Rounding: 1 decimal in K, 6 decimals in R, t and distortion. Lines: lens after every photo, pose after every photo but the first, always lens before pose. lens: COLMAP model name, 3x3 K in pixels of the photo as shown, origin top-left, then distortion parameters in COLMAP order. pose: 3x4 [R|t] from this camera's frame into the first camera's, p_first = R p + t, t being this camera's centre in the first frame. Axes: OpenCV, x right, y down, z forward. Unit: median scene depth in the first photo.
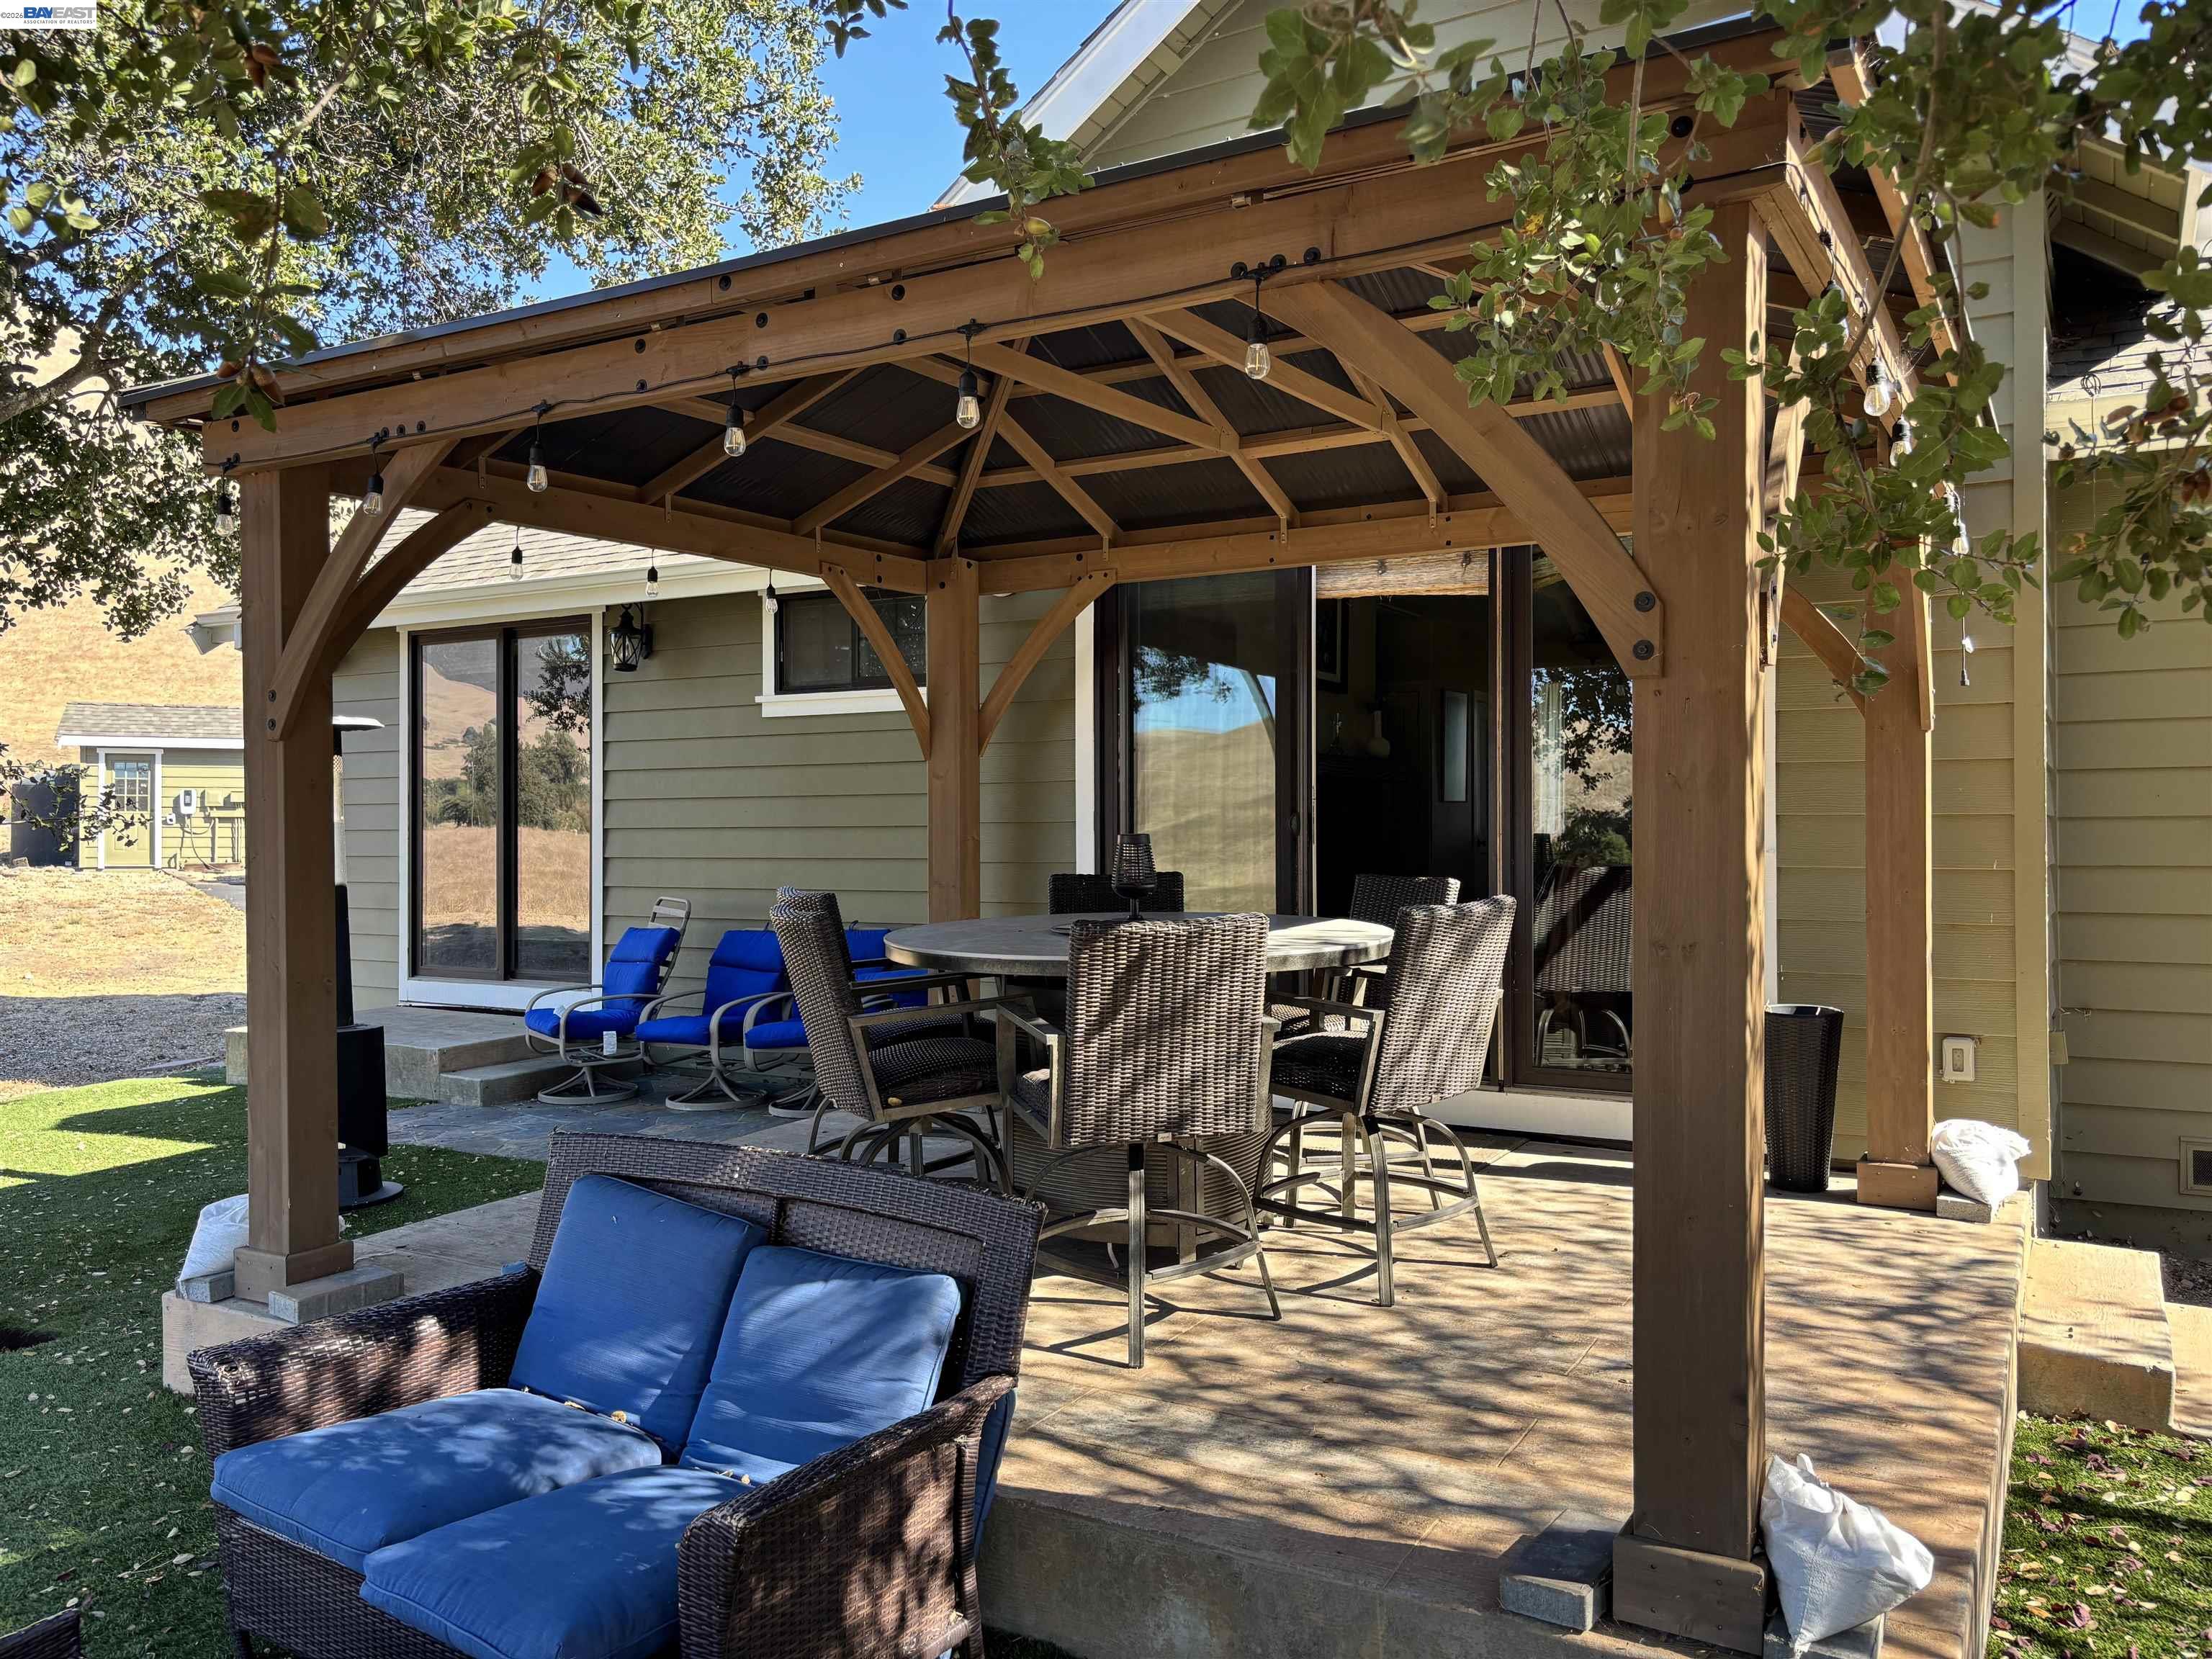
lens RADIAL K [[1667.9, 0, 1098.0], [0, 1667.9, 826.8], [0, 0, 1]] dist [0.044194, -0.048375]
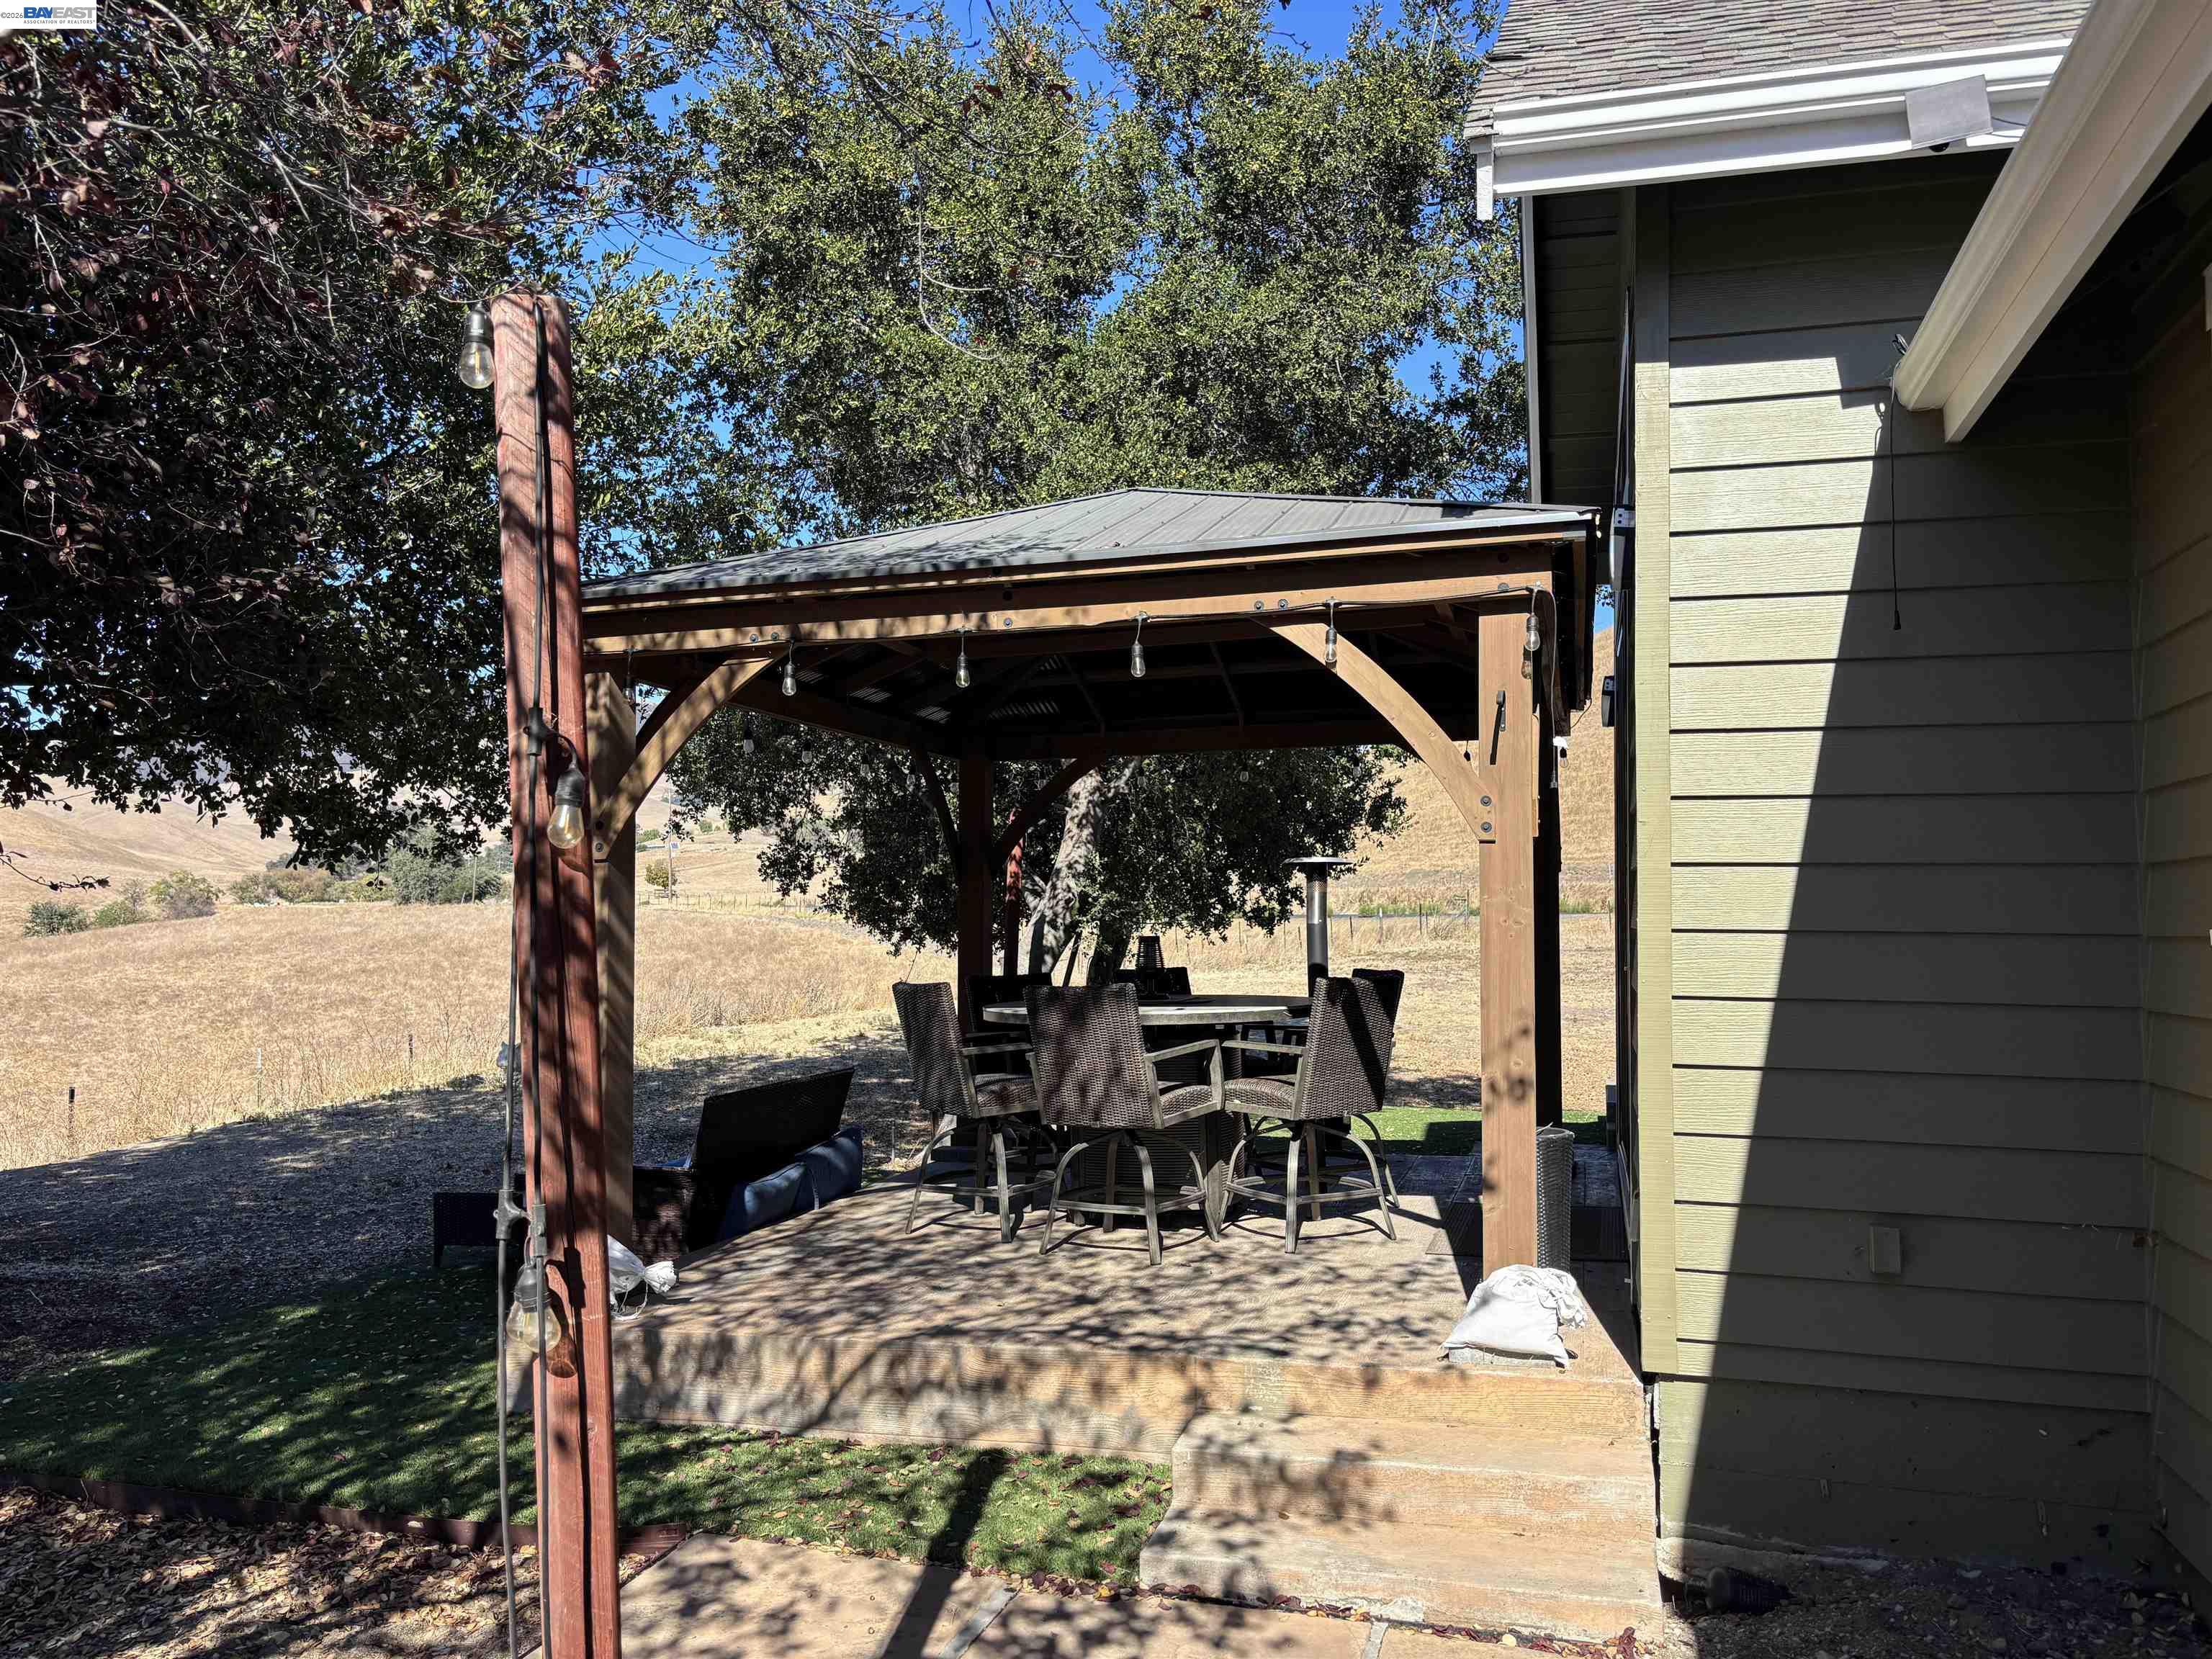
lens RADIAL K [[1670.8, 0, 1101.3], [0, 1670.8, 813.7], [0, 0, 1]] dist [0.175680, -0.489681]
pose [[0.250704, -0.056289, -0.966426, 1.577178], [0.003066, 0.998349, -0.057353, -0.023158], [0.968059, 0.011416, 0.250463, 0.623509]]
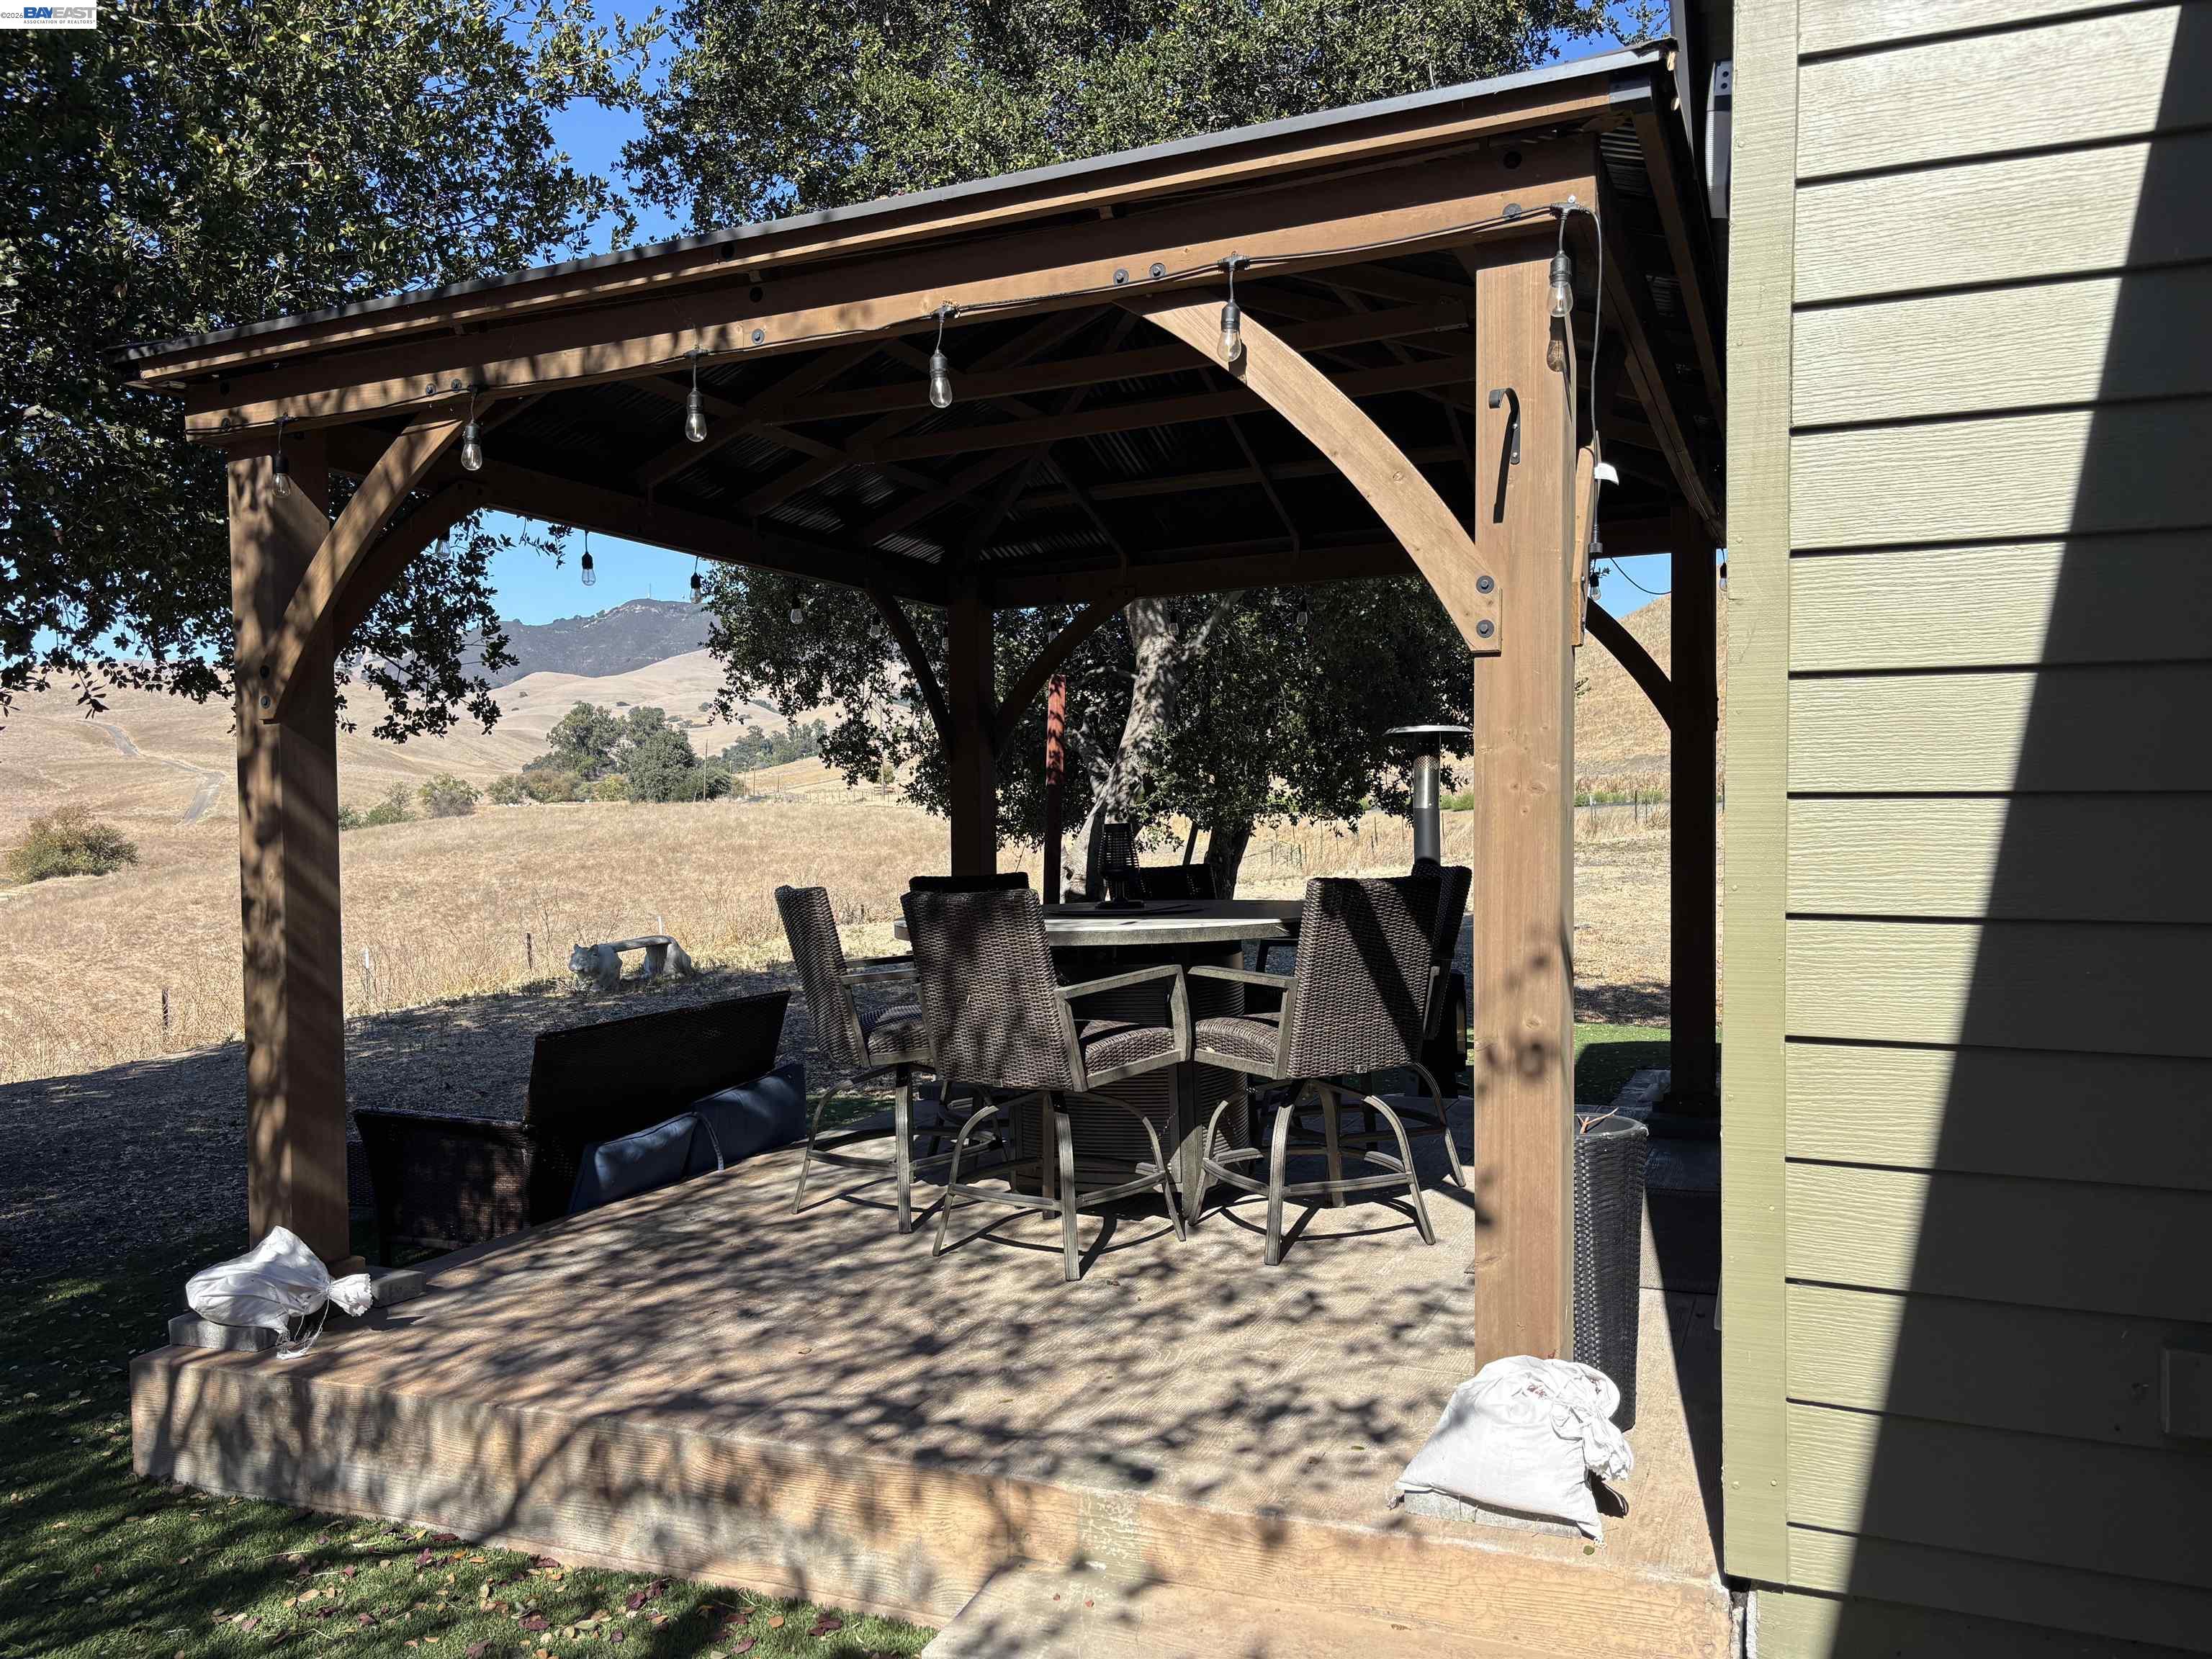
lens RADIAL K [[1669.9, 0, 1096.3], [0, 1669.9, 837.5], [0, 0, 1]] dist [0.059444, -0.073512]
pose [[0.120521, 0.016720, -0.992570, 1.201000], [0.014728, 0.999718, 0.018629, -0.009666], [0.992601, -0.016864, 0.120241, 0.917498]]
